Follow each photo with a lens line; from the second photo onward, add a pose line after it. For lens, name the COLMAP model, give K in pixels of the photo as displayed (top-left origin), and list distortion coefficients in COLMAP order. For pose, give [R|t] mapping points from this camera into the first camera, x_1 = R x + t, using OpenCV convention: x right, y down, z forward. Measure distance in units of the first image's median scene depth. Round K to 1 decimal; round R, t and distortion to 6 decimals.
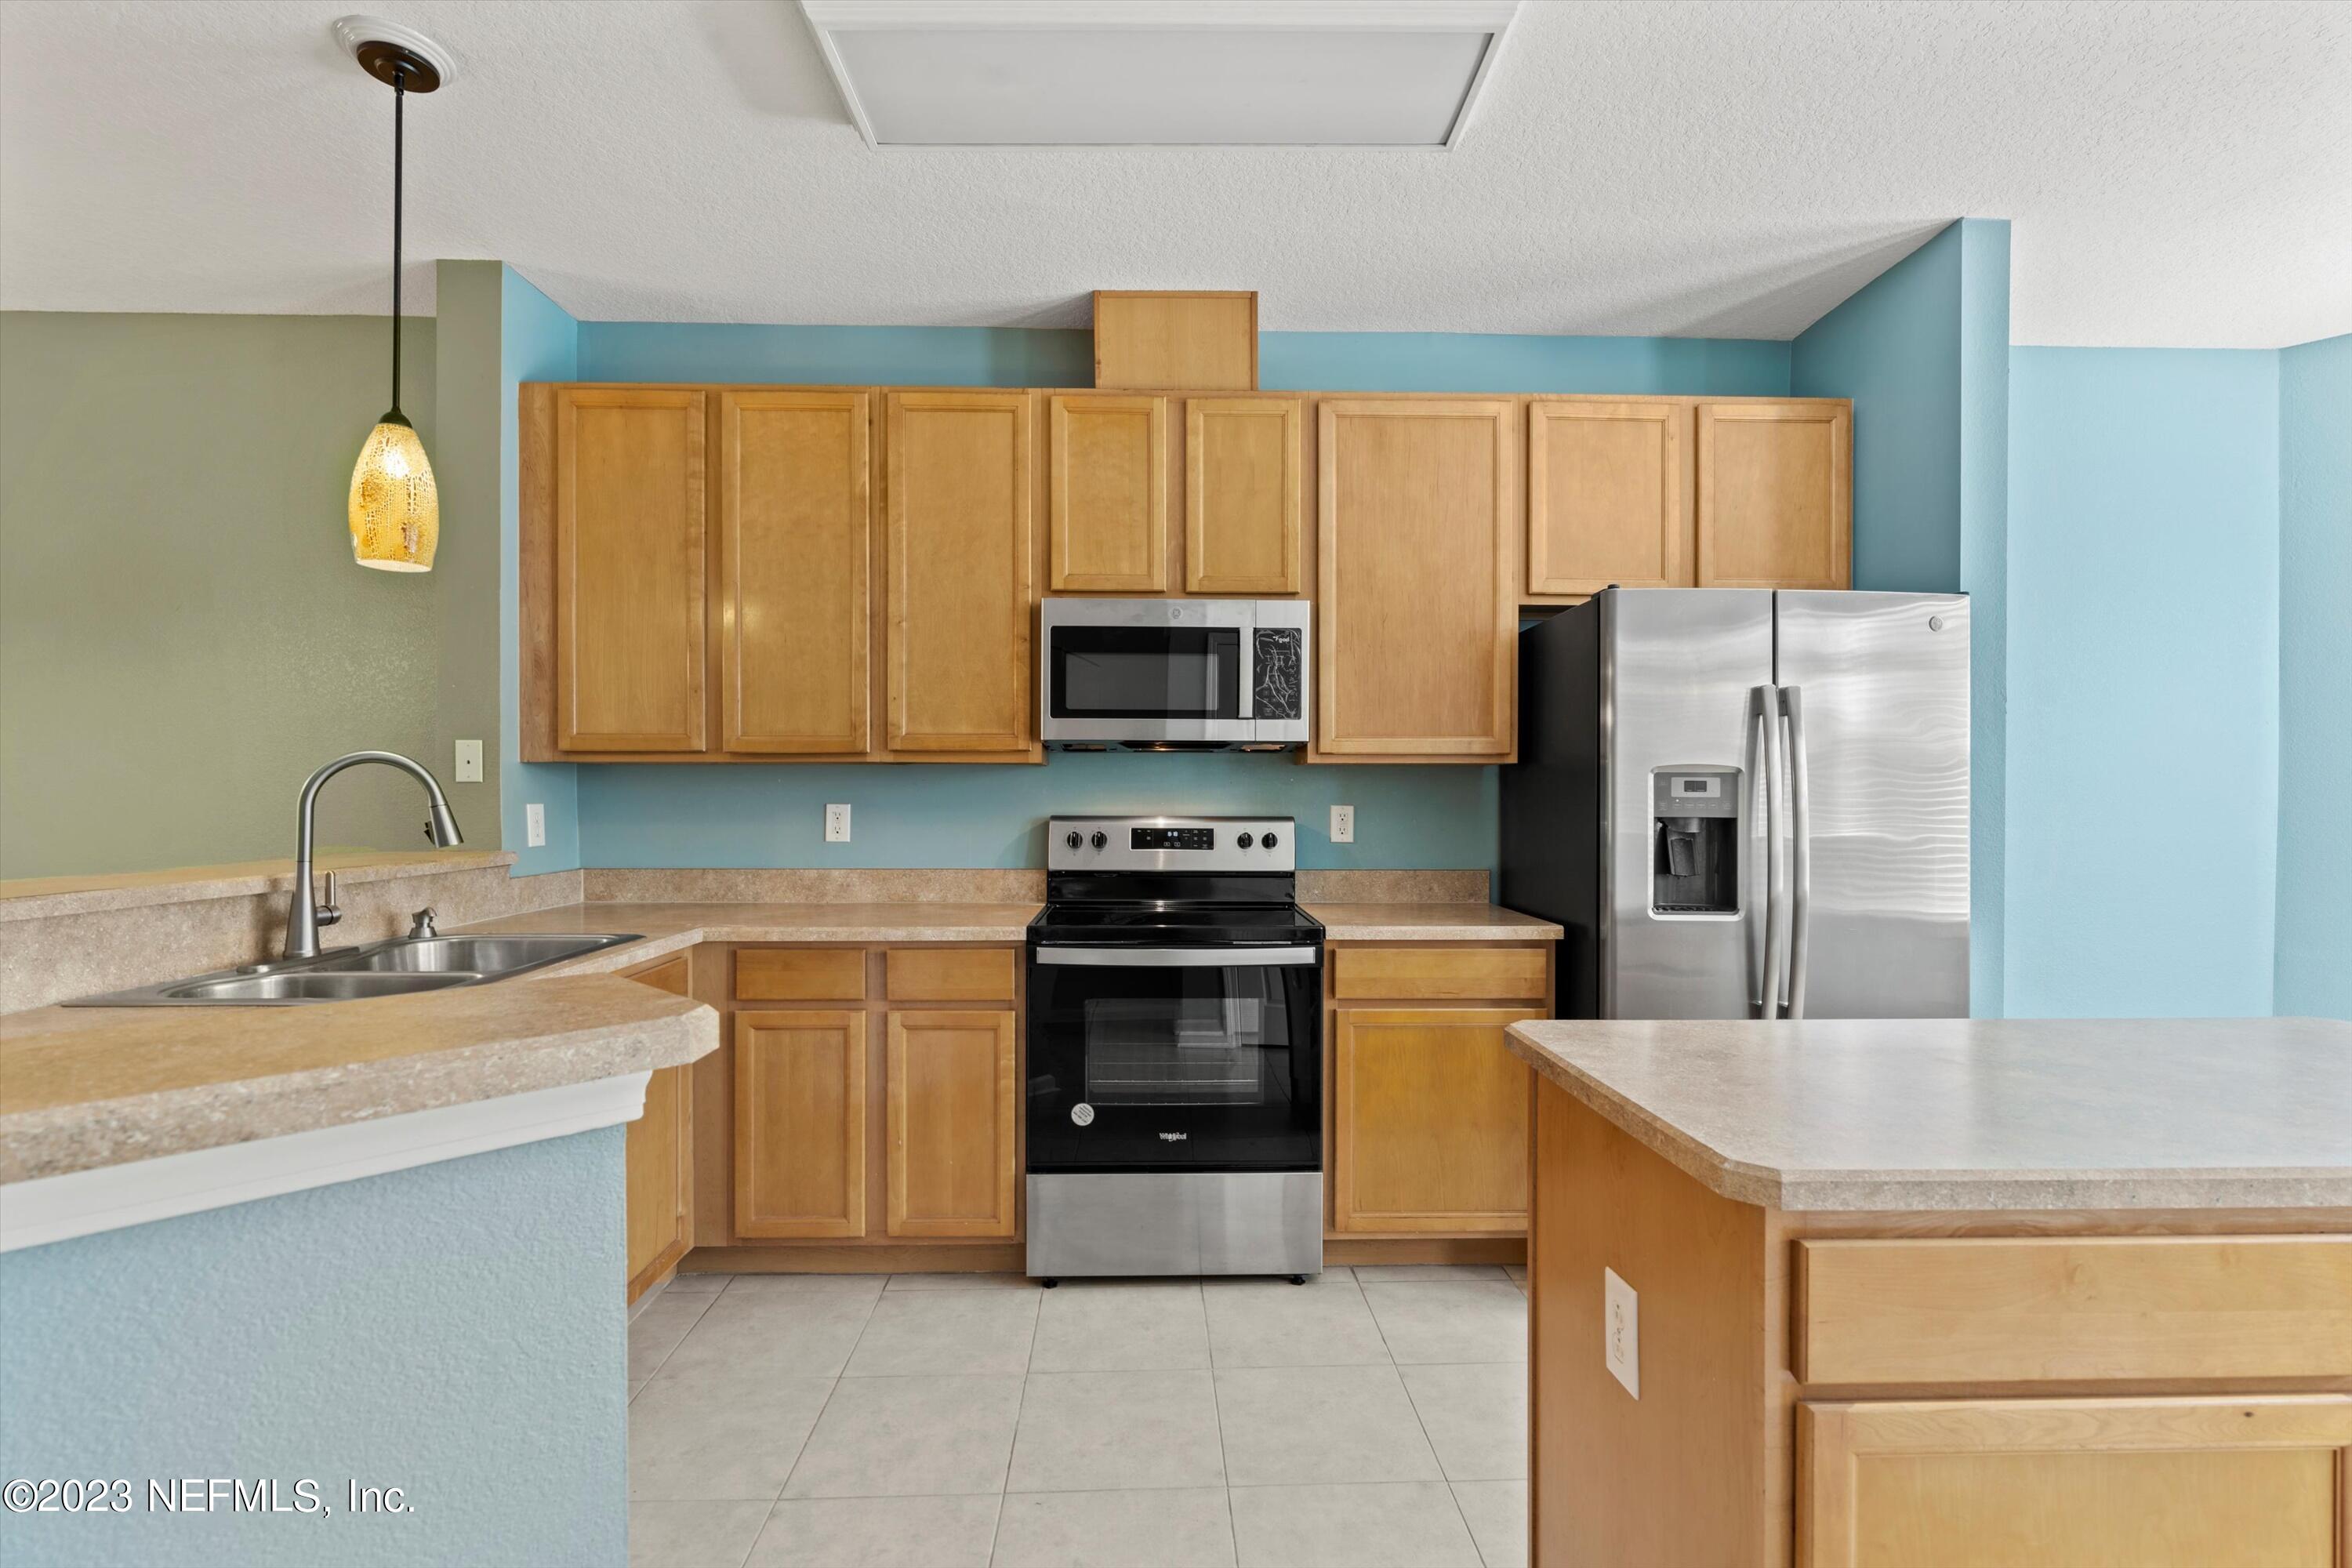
lens RADIAL K [[1066.4, 0, 1183.6], [0, 1066.4, 797.0], [0, 0, 1]] dist [0.000282, 0.000322]
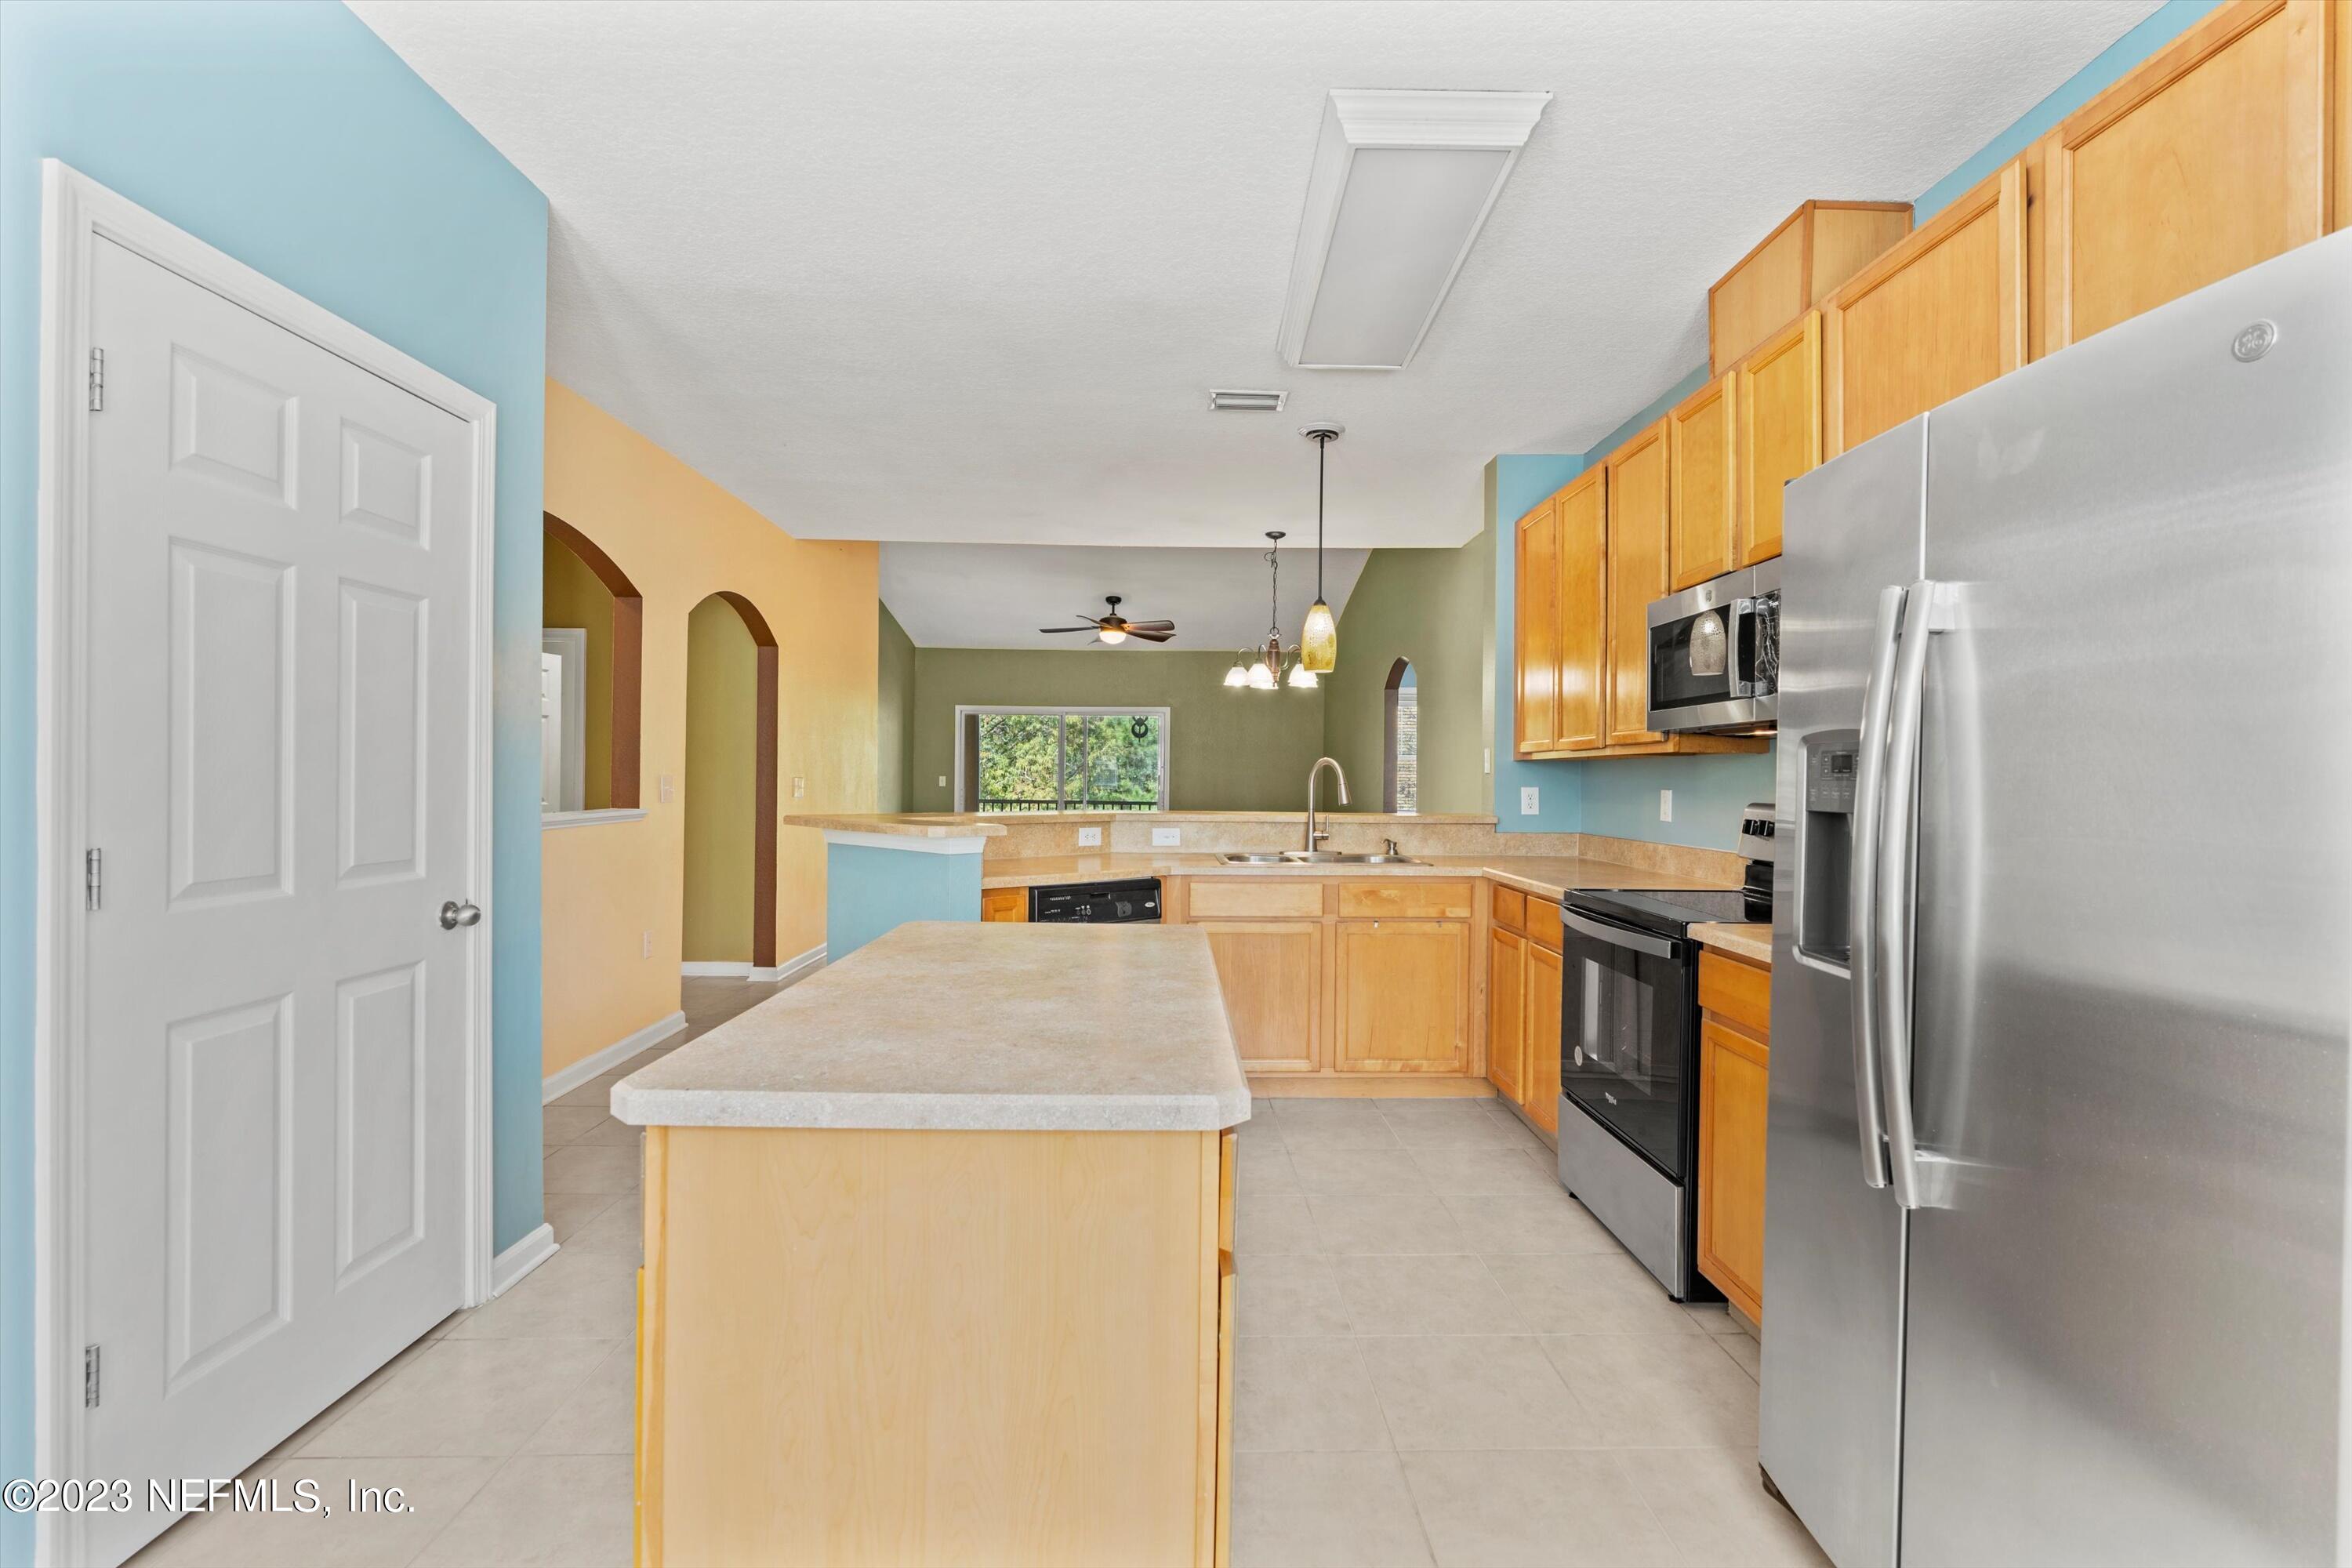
lens RADIAL K [[1066.4, 0, 1183.6], [0, 1066.4, 797.0], [0, 0, 1]] dist [0.000282, 0.000322]
pose [[-0.027294, 0.014489, -0.999522, 0.959344], [-0.016094, 0.999759, 0.014932, 0.005672], [0.999498, 0.016494, -0.027054, 0.537965]]
